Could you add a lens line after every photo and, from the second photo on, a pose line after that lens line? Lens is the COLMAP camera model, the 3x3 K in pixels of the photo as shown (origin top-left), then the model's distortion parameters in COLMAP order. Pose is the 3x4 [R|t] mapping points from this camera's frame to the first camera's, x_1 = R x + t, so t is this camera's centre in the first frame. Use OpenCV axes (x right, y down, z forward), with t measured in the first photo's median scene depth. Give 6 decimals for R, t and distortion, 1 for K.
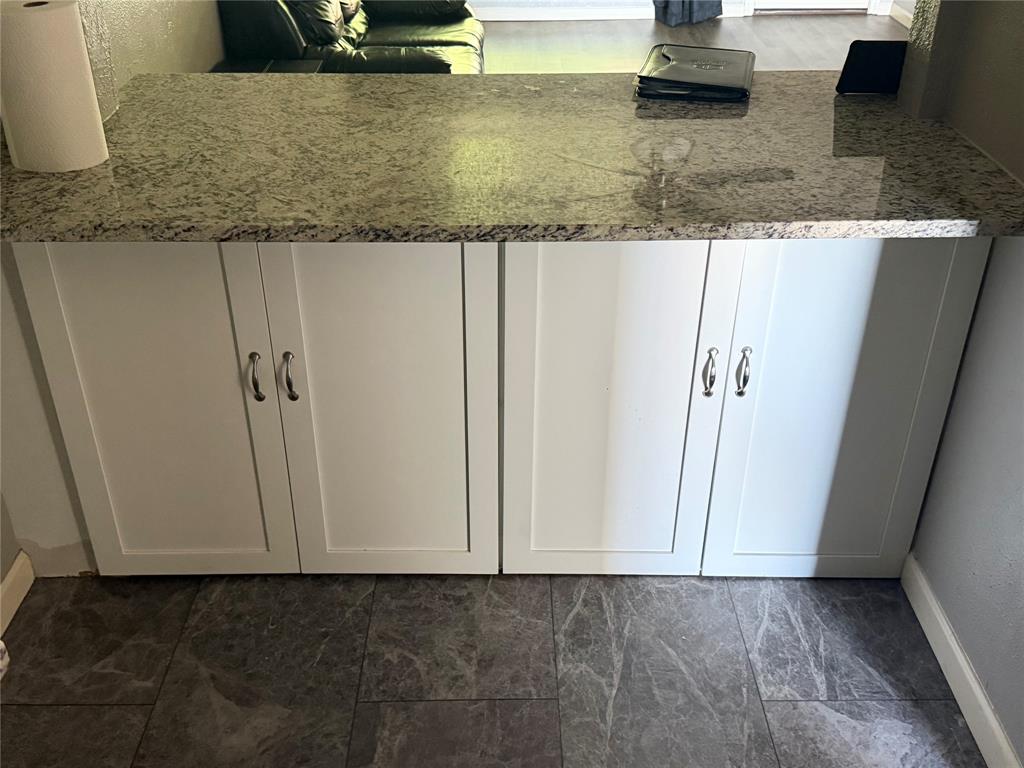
lens RADIAL K [[1020.1, 0, 505.0], [0, 1020.1, 391.0], [0, 0, 1]] dist [0.211217, -0.505056]
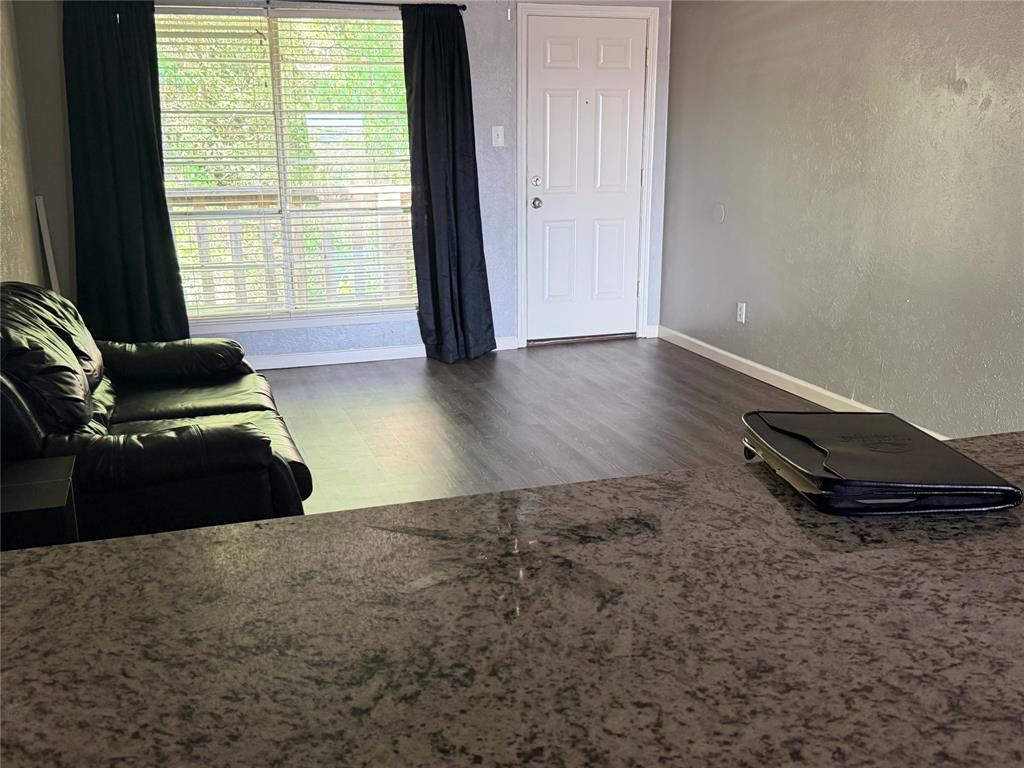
lens RADIAL K [[1020.1, 0, 505.0], [0, 1020.1, 391.0], [0, 0, 1]] dist [0.211217, -0.505056]
pose [[0.952439, -0.079081, 0.294288, -0.088691], [0.163456, 0.947632, -0.274364, -0.107482], [-0.257180, 0.309418, 0.915488, 0.253879]]
